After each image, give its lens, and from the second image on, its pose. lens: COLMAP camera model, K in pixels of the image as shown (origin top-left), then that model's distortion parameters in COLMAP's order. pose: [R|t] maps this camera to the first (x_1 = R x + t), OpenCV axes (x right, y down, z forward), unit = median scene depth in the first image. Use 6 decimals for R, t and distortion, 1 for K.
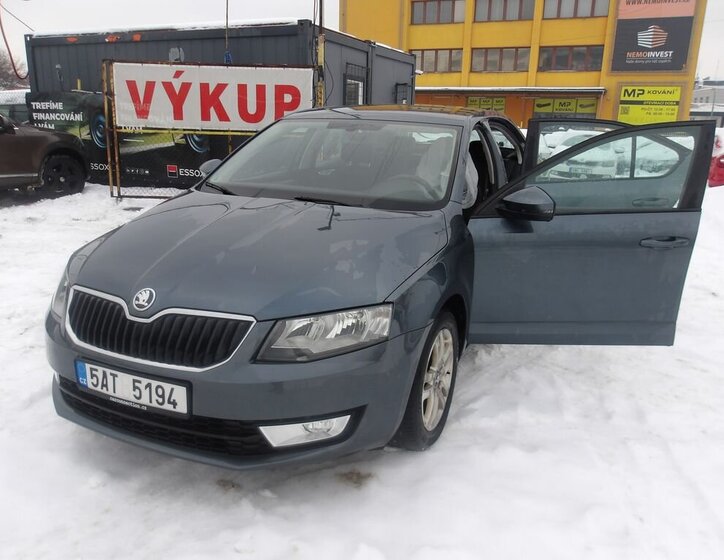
lens RADIAL K [[620.1, 0, 358.8], [0, 620.1, 275.2], [0, 0, 1]] dist [0.005572, 0.013018]
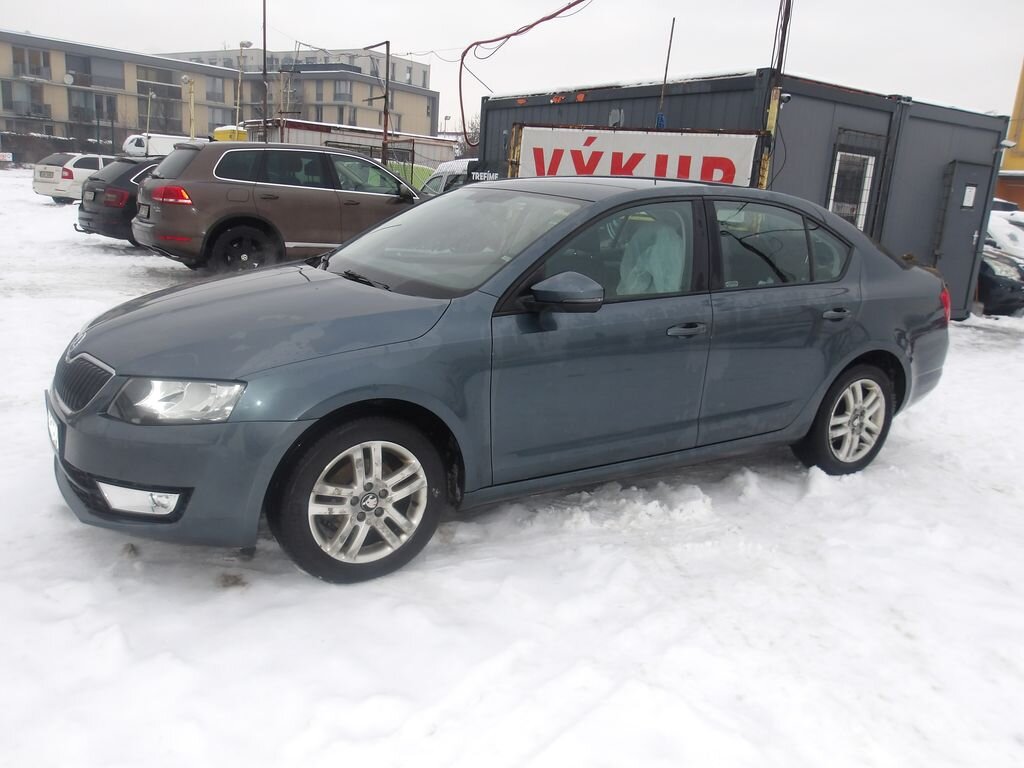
lens RADIAL K [[841.3, 0, 507.9], [0, 841.3, 383.9], [0, 0, 1]] dist [0.008089, 0.008729]
pose [[0.842779, 0.160211, -0.513864, 0.229610], [-0.180578, 0.983505, 0.010470, -0.007741], [0.507065, 0.083969, 0.857808, 0.040506]]
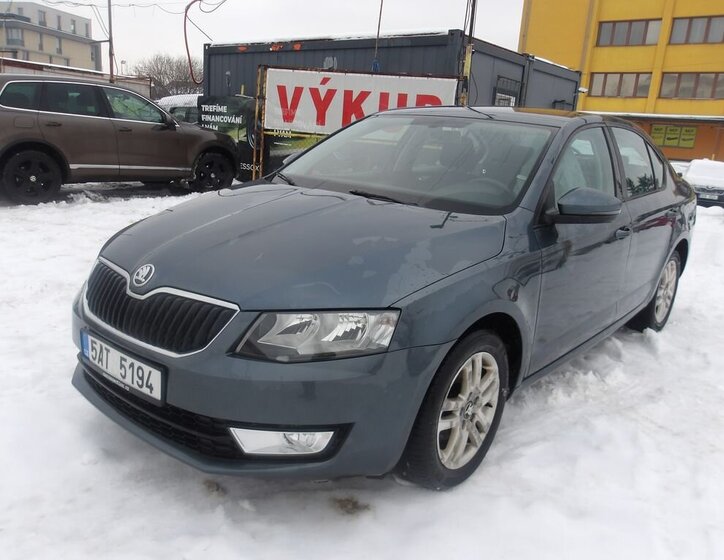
lens RADIAL K [[620.1, 0, 358.8], [0, 620.1, 275.2], [0, 0, 1]] dist [0.005572, 0.013018]
pose [[0.963437, 0.106360, -0.245919, 0.048245], [-0.113662, 0.993396, -0.015651, 0.003916], [0.242630, 0.043030, 0.969164, 0.036855]]
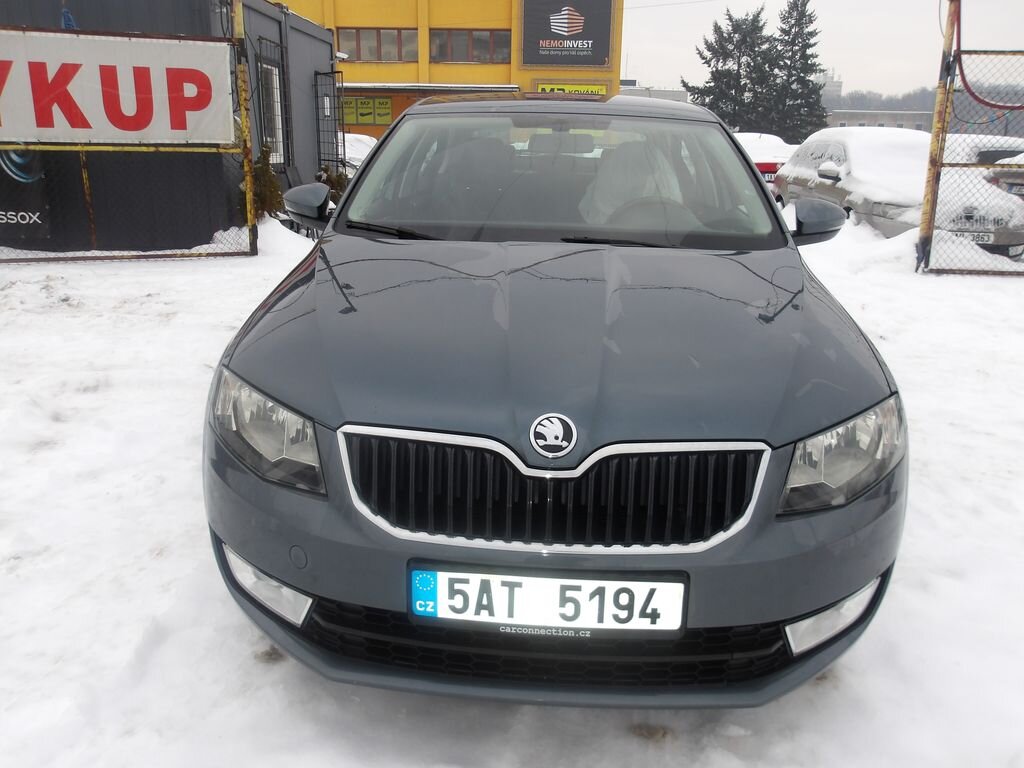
lens RADIAL K [[870.5, 0, 502.0], [0, 870.5, 369.7], [0, 0, 1]] dist [0.006788, 0.008244]
pose [[0.934715, -0.100060, 0.341021, -0.149455], [0.092249, 0.994968, 0.039090, -0.011990], [-0.343217, -0.005079, 0.939242, 0.071911]]
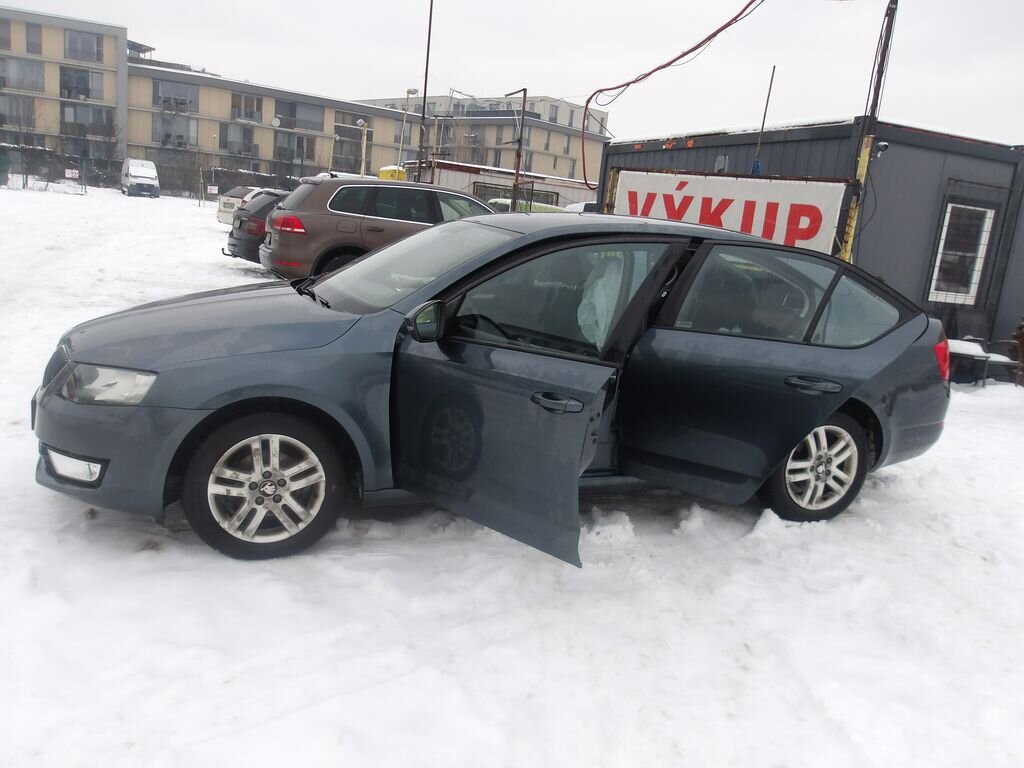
lens RADIAL K [[837.3, 0, 512.0], [0, 837.3, 384.0], [0, 0, 1]] dist [0.011950, 0.005558]
pose [[0.721490, 0.189642, -0.665949, 0.328777], [-0.251610, 0.967824, 0.003013, -0.020605], [0.645093, 0.165386, 0.745991, 0.083423]]
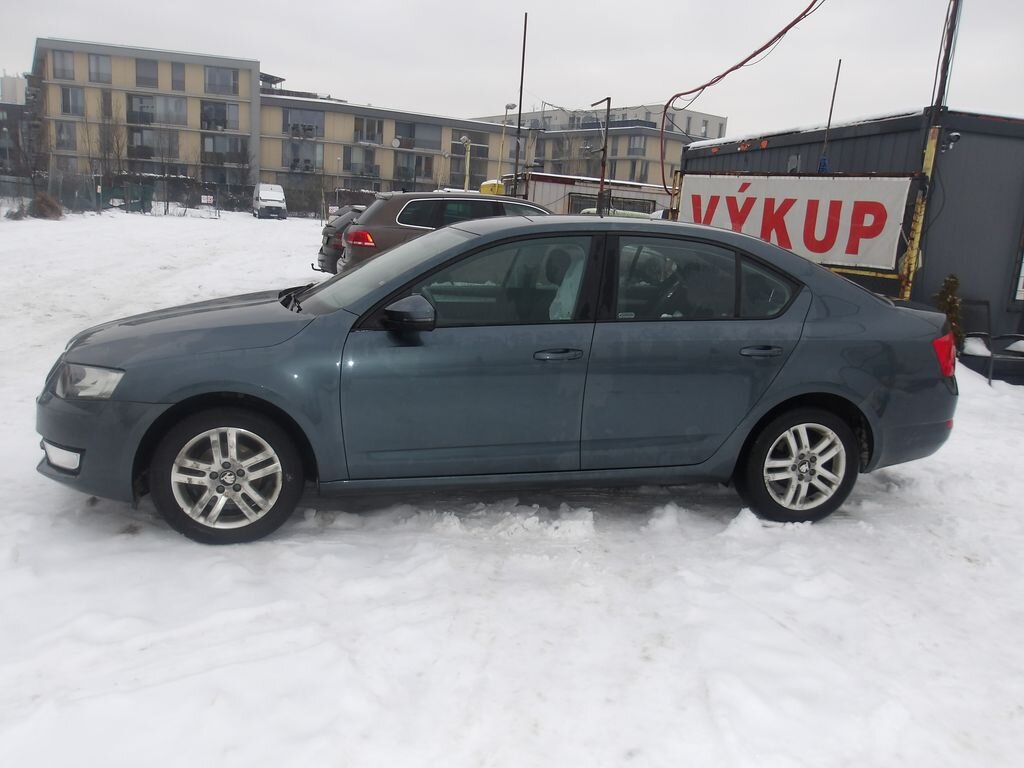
lens RADIAL K [[835.7, 0, 515.8], [0, 835.7, 386.2], [0, 0, 1]] dist [0.015952, 0.009769]
pose [[0.624895, 0.178788, -0.759961, 0.389006], [-0.245168, 0.969121, 0.026399, -0.033114], [0.741215, 0.169822, 0.649432, 0.129567]]
